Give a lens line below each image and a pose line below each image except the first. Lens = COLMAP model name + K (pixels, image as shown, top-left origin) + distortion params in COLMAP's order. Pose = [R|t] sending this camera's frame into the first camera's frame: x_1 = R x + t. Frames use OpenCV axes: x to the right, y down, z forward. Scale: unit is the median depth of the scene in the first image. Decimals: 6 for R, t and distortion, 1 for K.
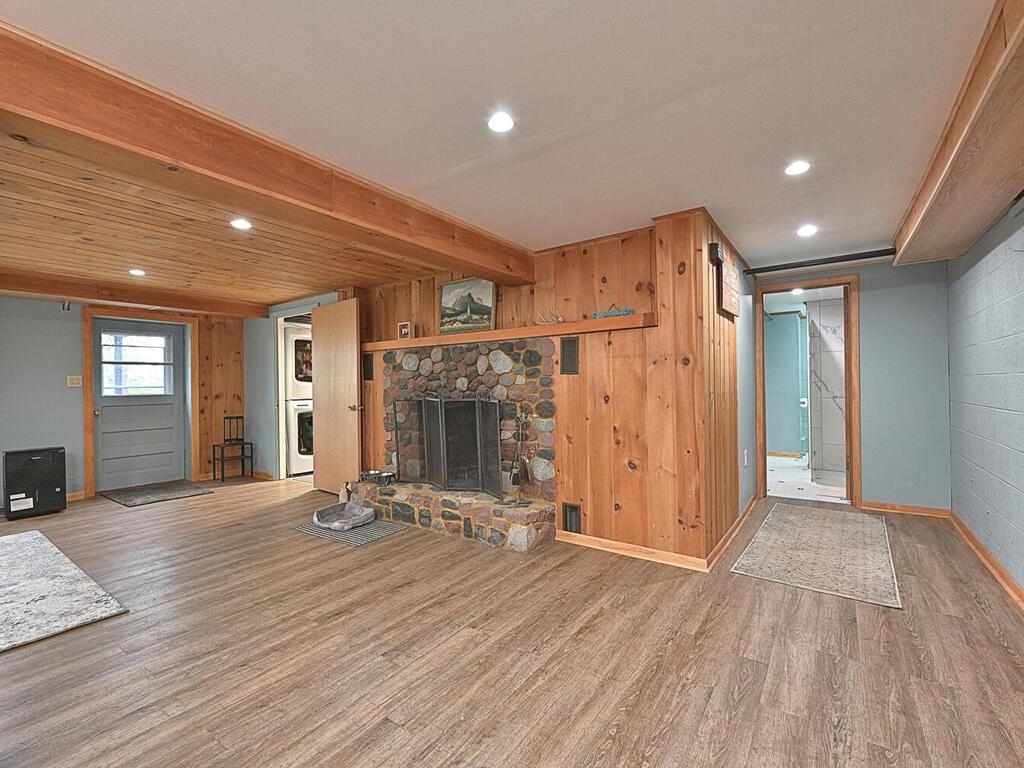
lens RADIAL K [[456.8, 0, 509.5], [0, 456.8, 384.0], [0, 0, 1]] dist [-0.000747, 0.000218]
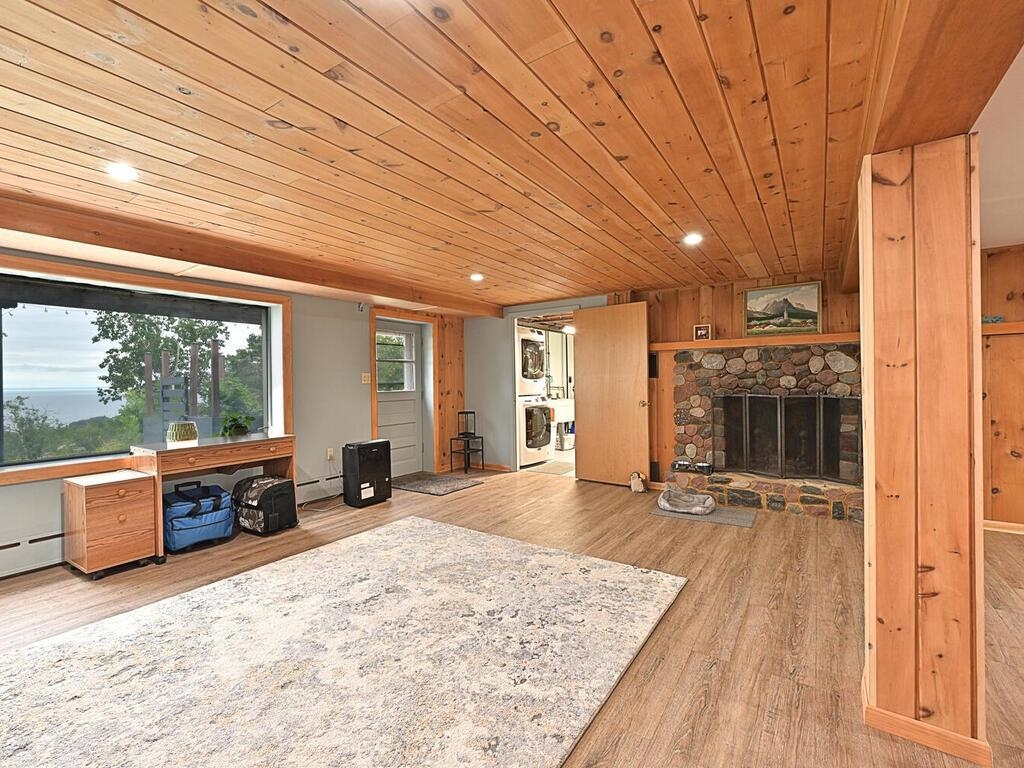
lens RADIAL K [[456.8, 0, 509.5], [0, 456.8, 384.0], [0, 0, 1]] dist [-0.000747, 0.000218]
pose [[0.999747, 0.002002, 0.022394, -0.763171], [-0.002185, 0.999964, 0.008173, -0.002207], [-0.022377, -0.008220, 0.999716, -0.079848]]
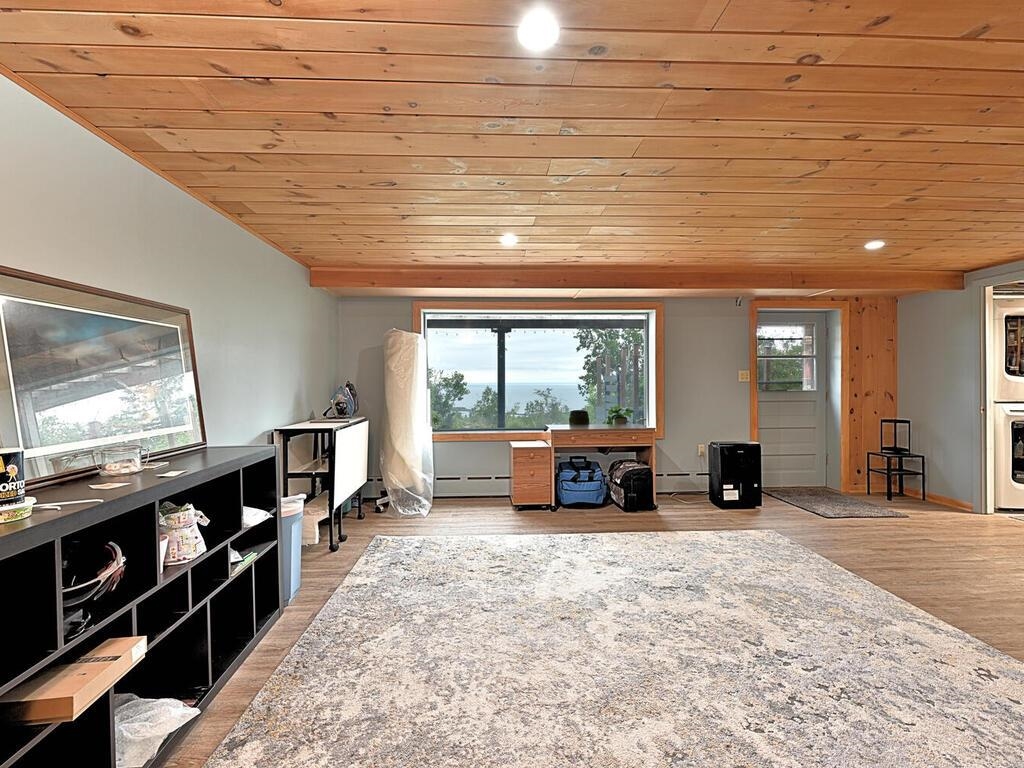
lens RADIAL K [[456.8, 0, 509.5], [0, 456.8, 384.0], [0, 0, 1]] dist [-0.000747, 0.000218]
pose [[0.621136, 0.015475, -0.783550, -0.574903], [-0.002833, 0.999843, 0.017501, -0.005188], [0.783698, -0.008650, 0.621082, -0.035797]]
